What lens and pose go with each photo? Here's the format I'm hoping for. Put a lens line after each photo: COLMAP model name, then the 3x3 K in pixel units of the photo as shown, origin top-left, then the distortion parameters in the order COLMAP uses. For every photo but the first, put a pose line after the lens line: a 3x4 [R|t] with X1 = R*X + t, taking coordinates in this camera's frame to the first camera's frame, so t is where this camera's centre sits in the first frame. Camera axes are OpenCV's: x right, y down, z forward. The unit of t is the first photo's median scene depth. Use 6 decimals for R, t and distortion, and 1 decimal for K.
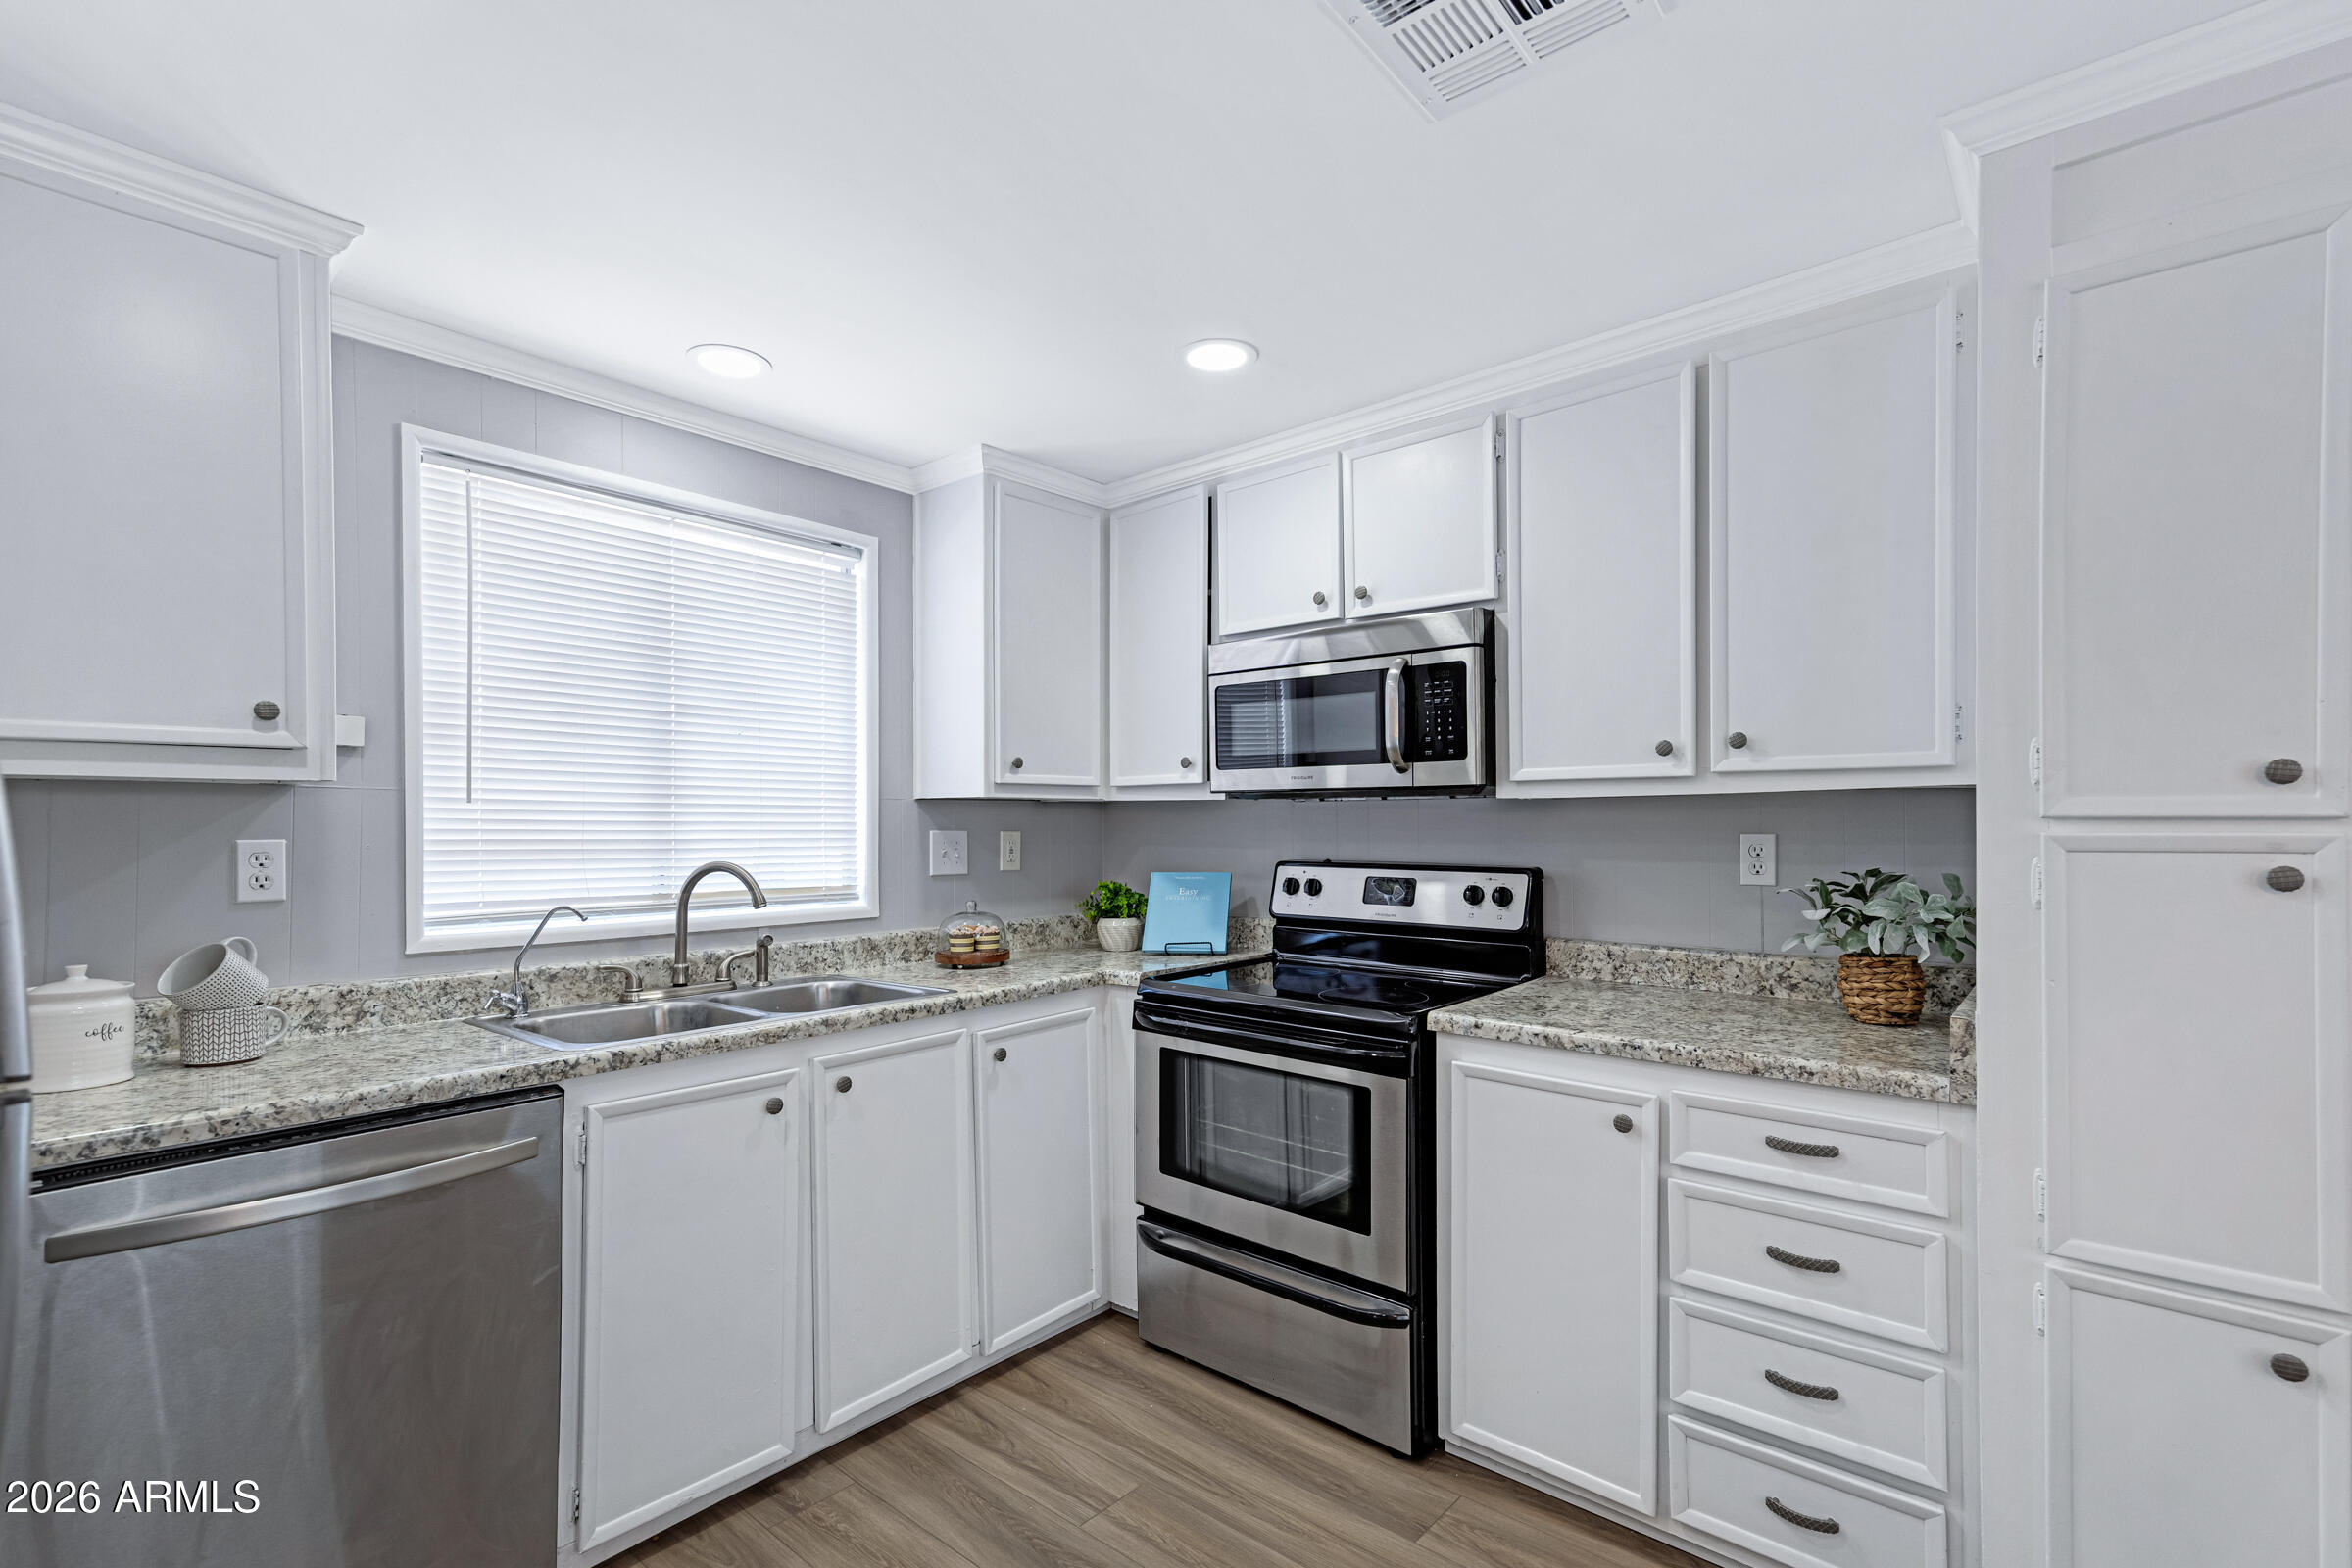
lens RADIAL K [[1083.3, 0, 1172.3], [0, 1083.3, 821.8], [0, 0, 1]] dist [0.041826, 0.000504]
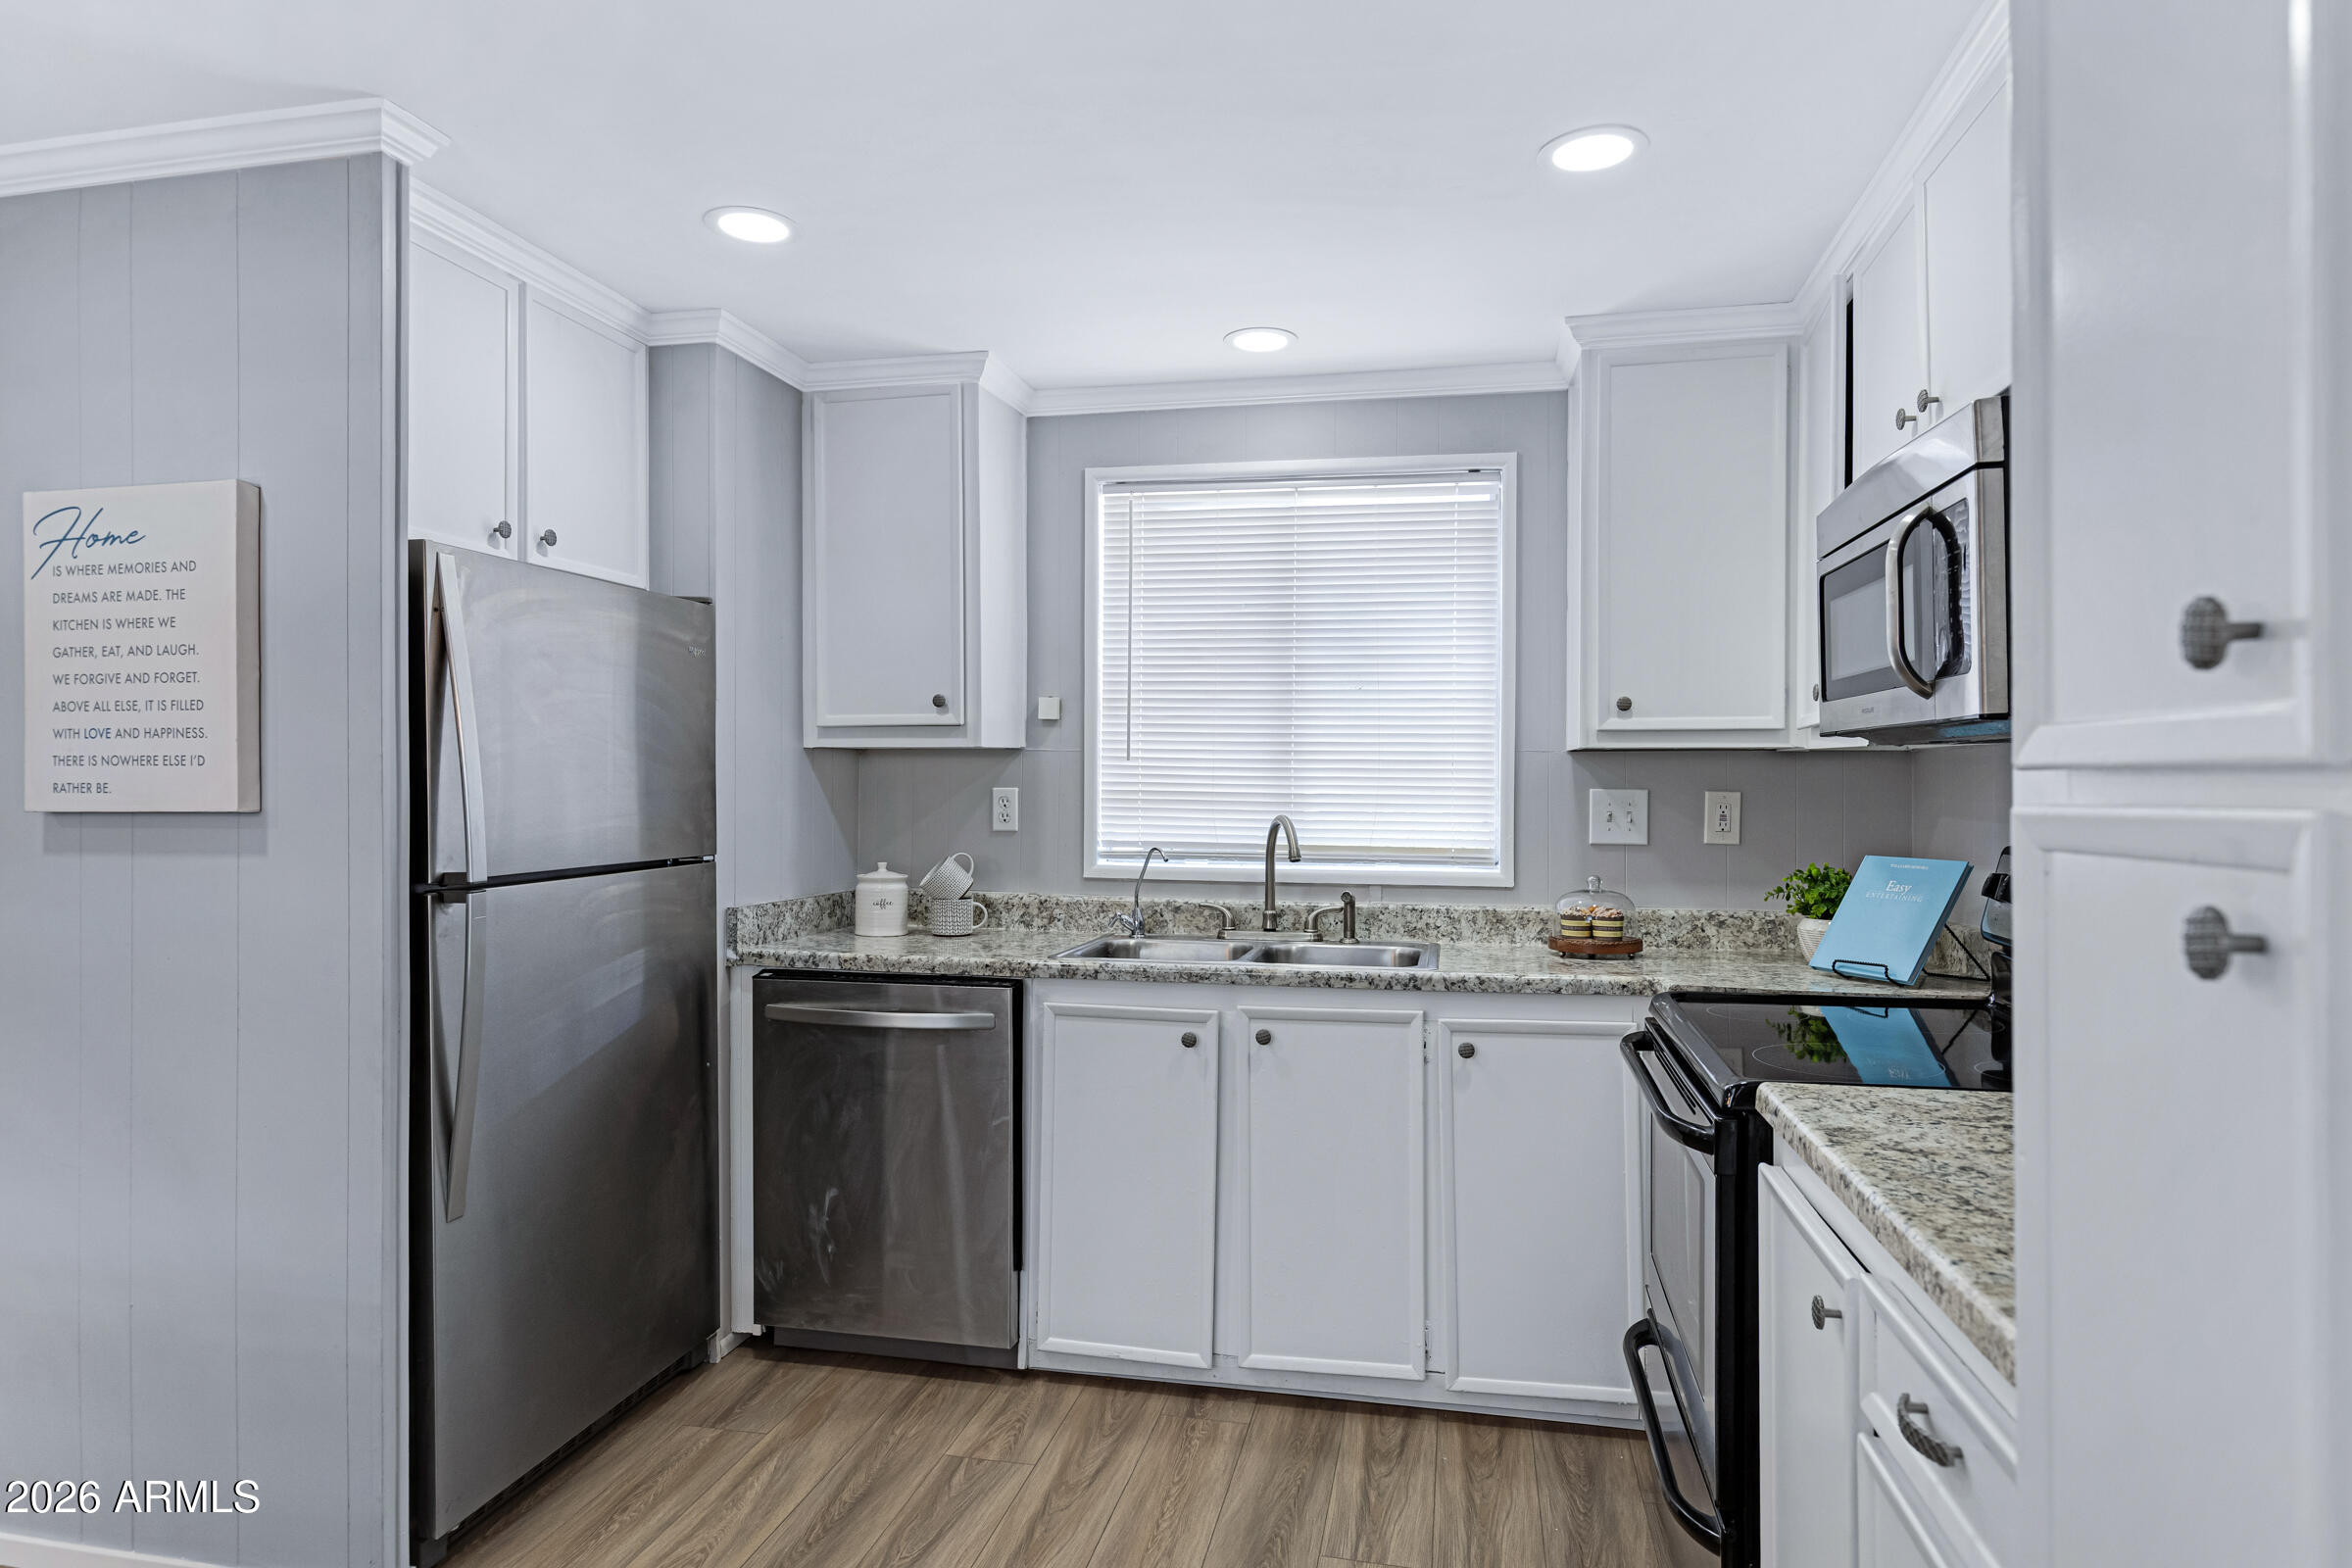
lens RADIAL K [[1376.8, 0, 1176.0], [0, 1376.8, 784.0], [0, 0, 1]] dist [0.030169, 0.000109]
pose [[0.487955, 0.009034, -0.872822, 0.704422], [-0.004759, 0.999959, 0.007690, -0.003041], [0.872856, 0.000402, 0.487978, 0.279422]]
